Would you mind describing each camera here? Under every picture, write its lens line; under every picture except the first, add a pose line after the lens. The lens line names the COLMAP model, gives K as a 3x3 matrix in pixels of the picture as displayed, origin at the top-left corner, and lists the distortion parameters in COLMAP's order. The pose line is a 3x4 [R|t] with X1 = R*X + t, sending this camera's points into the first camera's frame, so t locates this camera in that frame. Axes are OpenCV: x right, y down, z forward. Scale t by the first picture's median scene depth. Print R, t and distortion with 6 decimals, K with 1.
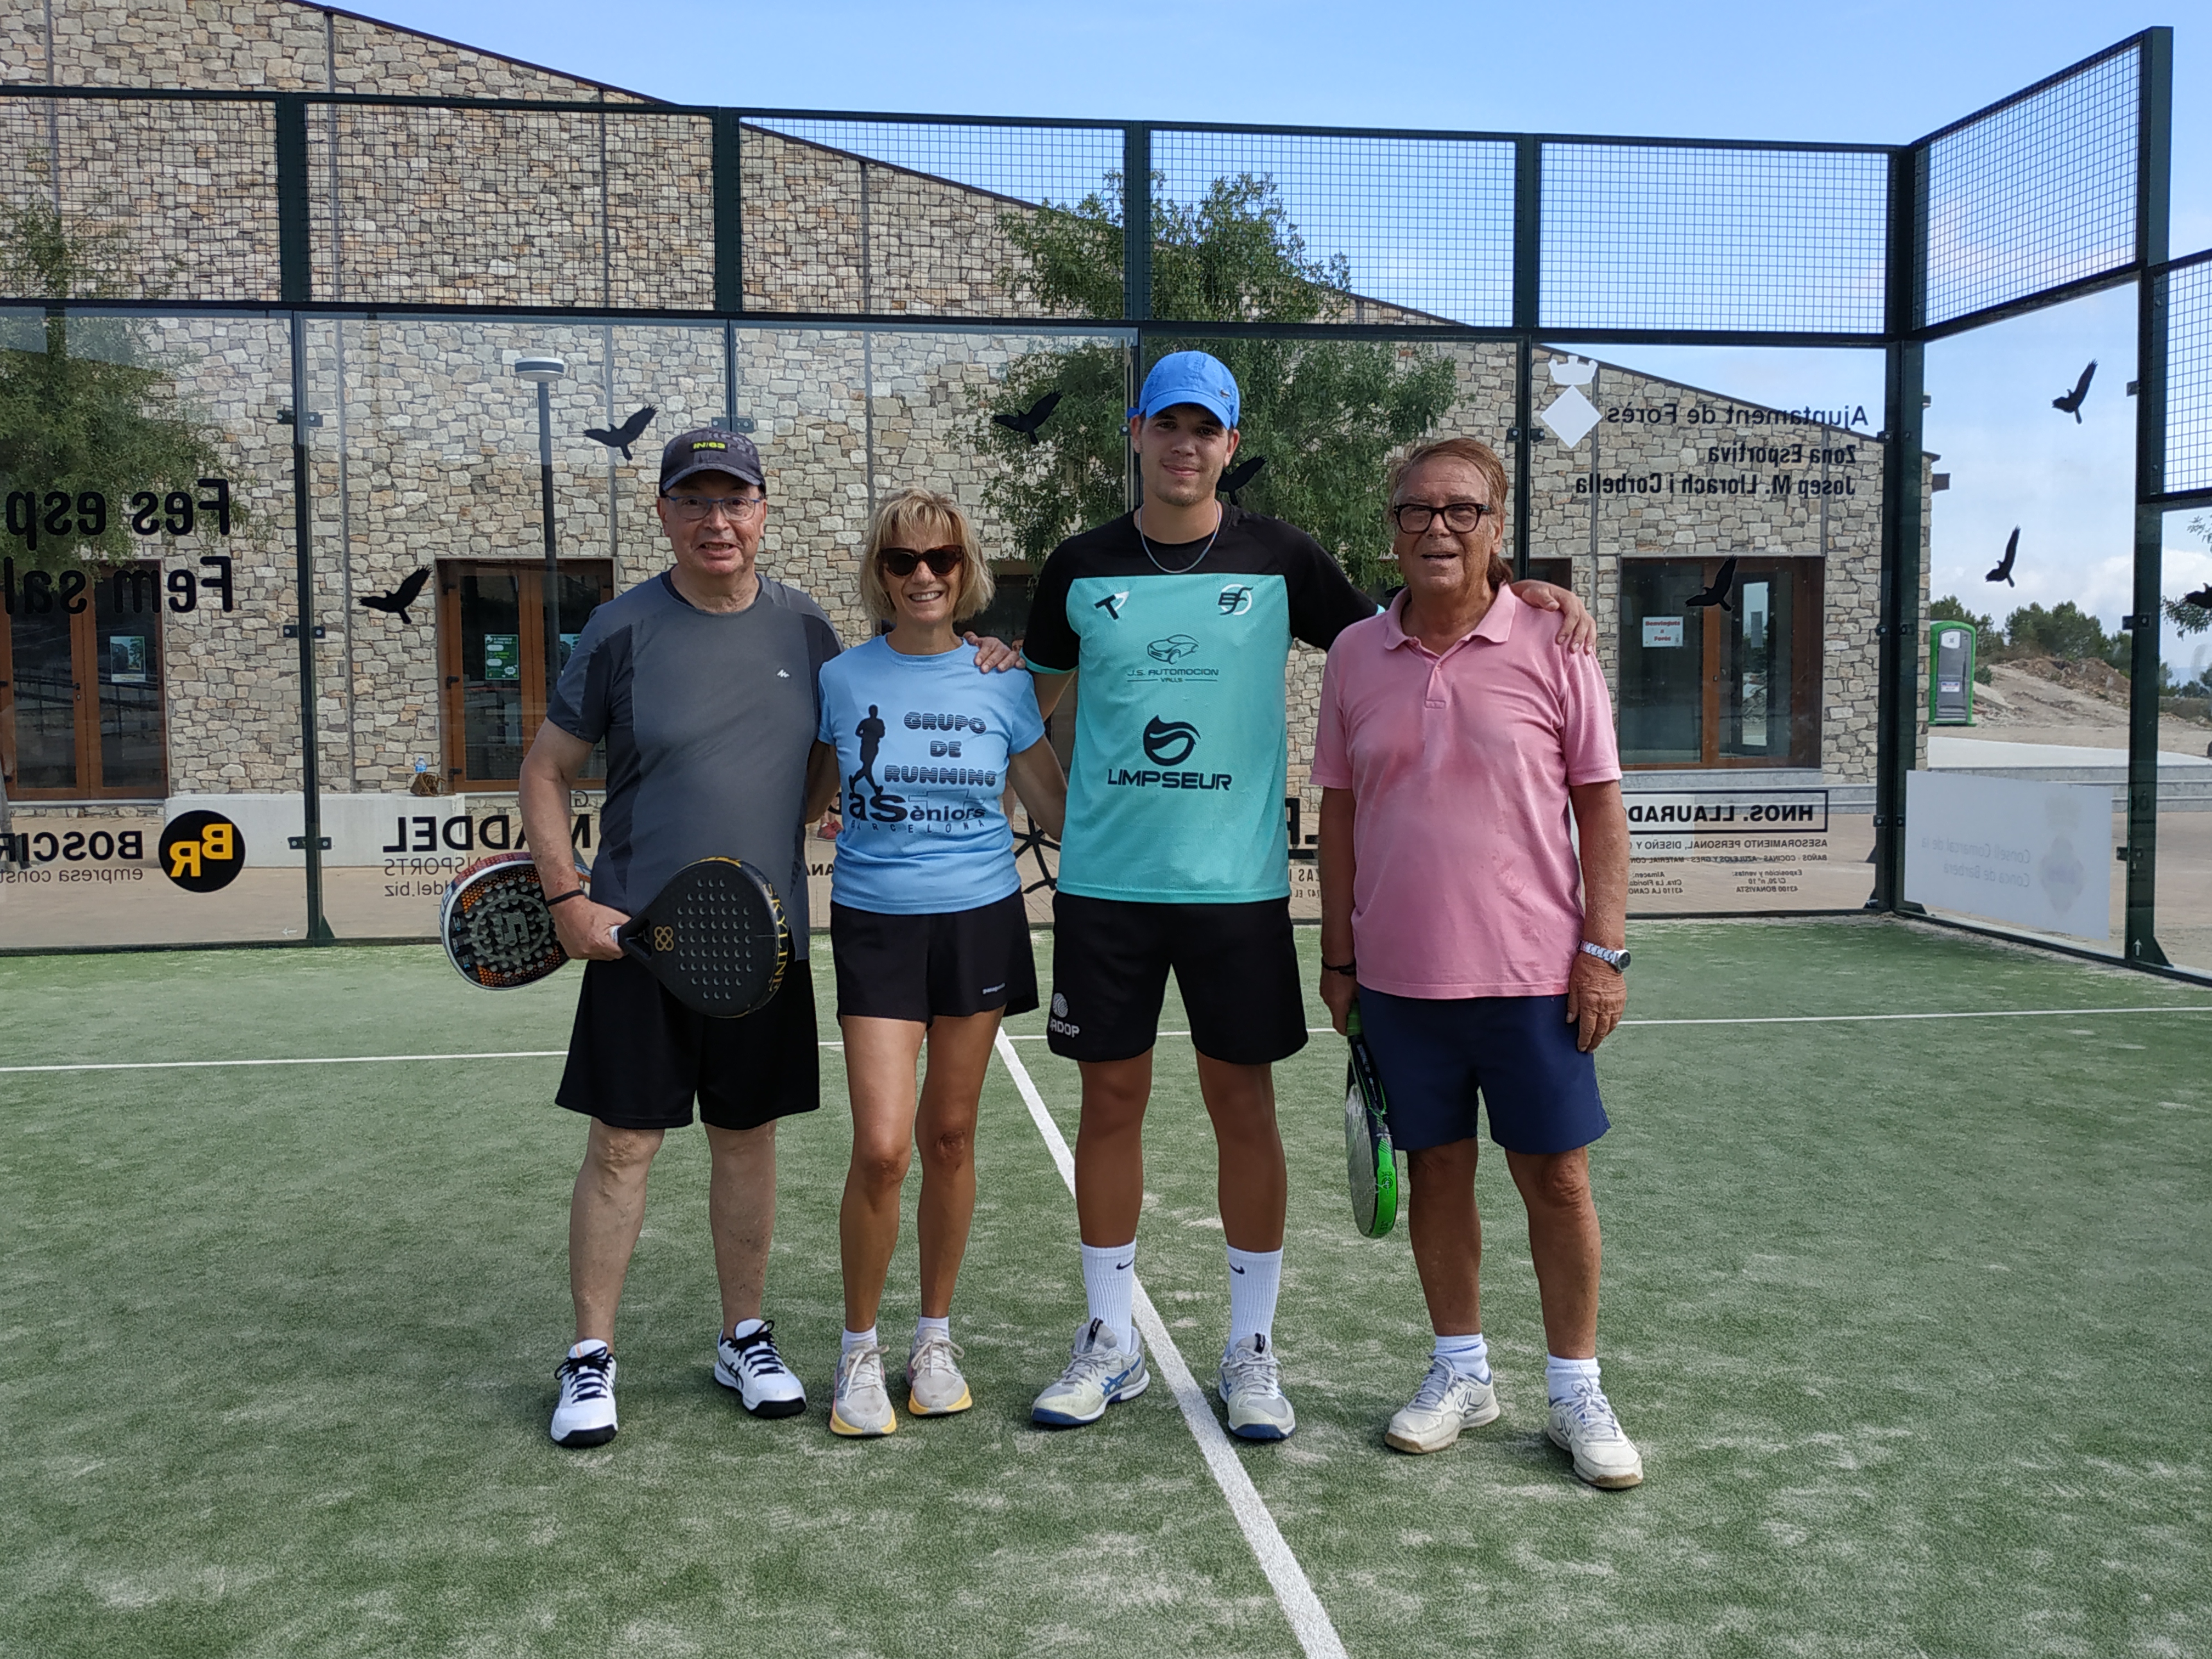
lens RADIAL K [[2176.4, 0, 961.3], [0, 2176.4, 817.8], [0, 0, 1]] dist [0.151061, -0.386625]
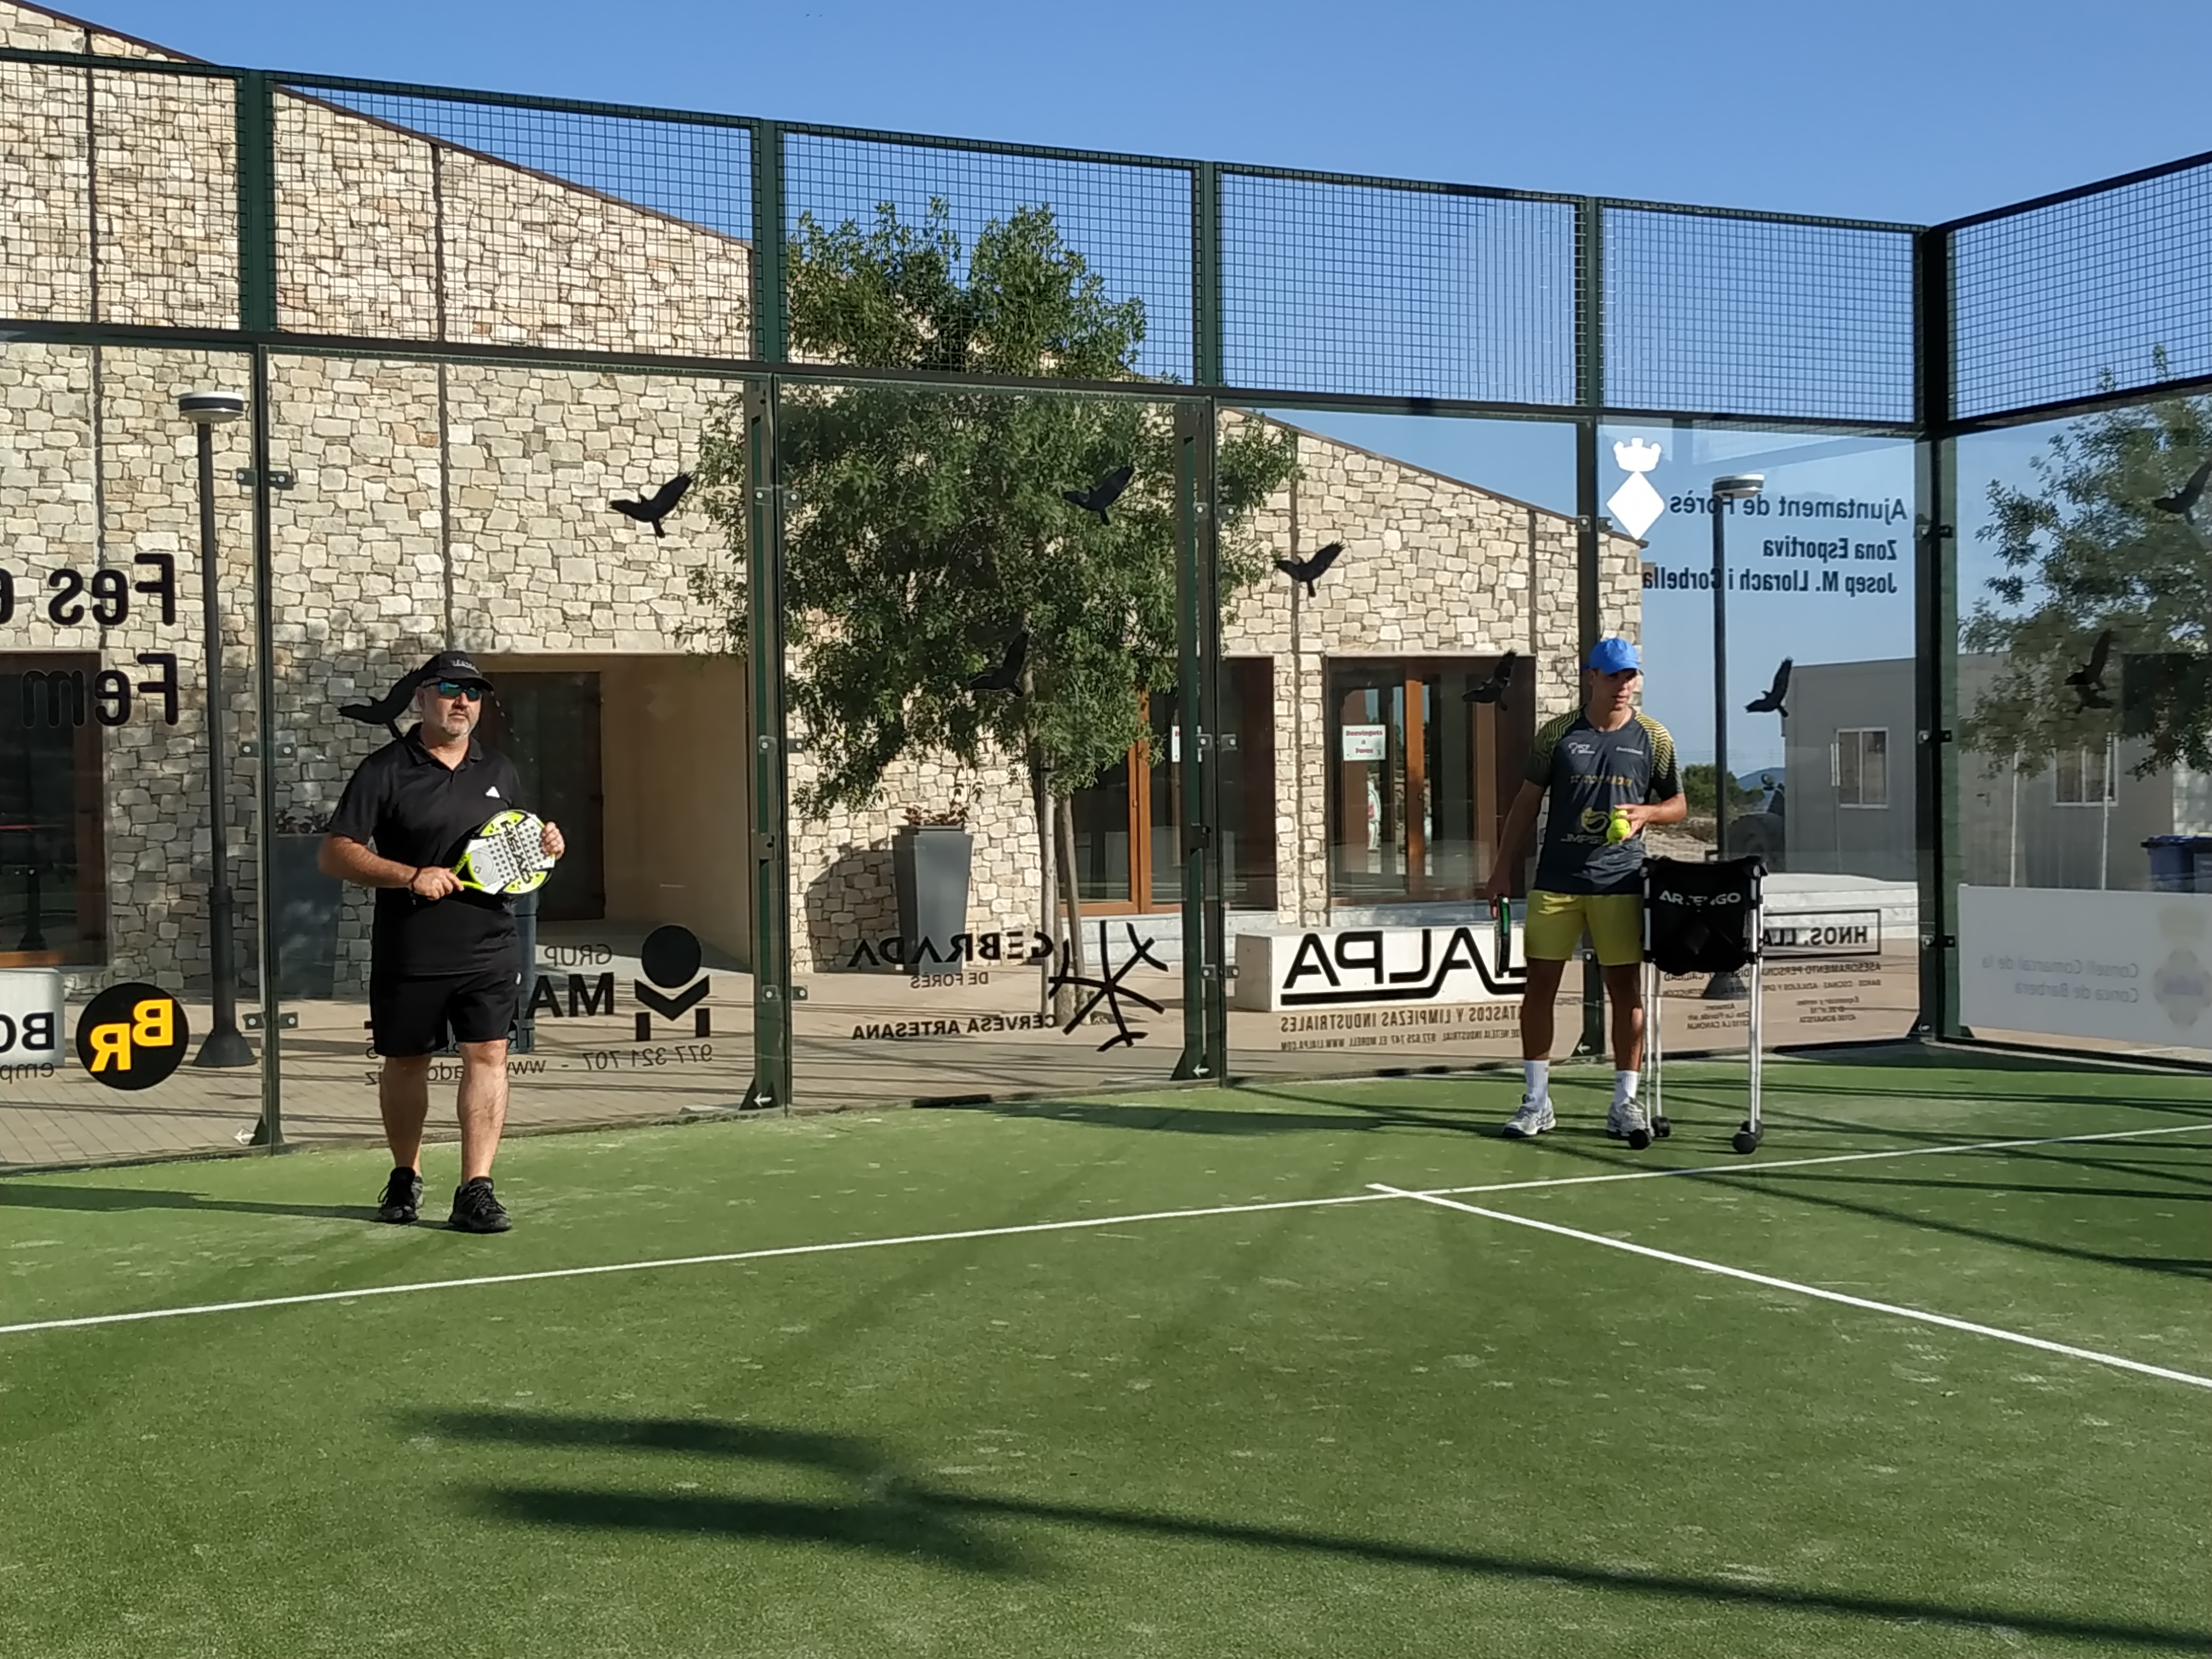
lens RADIAL K [[2852.6, 0, 1106.0], [0, 2852.6, 829.5], [0, 0, 1]] dist [0.020782, 0.083506]
pose [[0.951505, -0.015607, 0.307238, -0.134144], [0.032679, 0.998189, -0.050500, 0.001952], [-0.305893, 0.058091, 0.950292, -0.020793]]
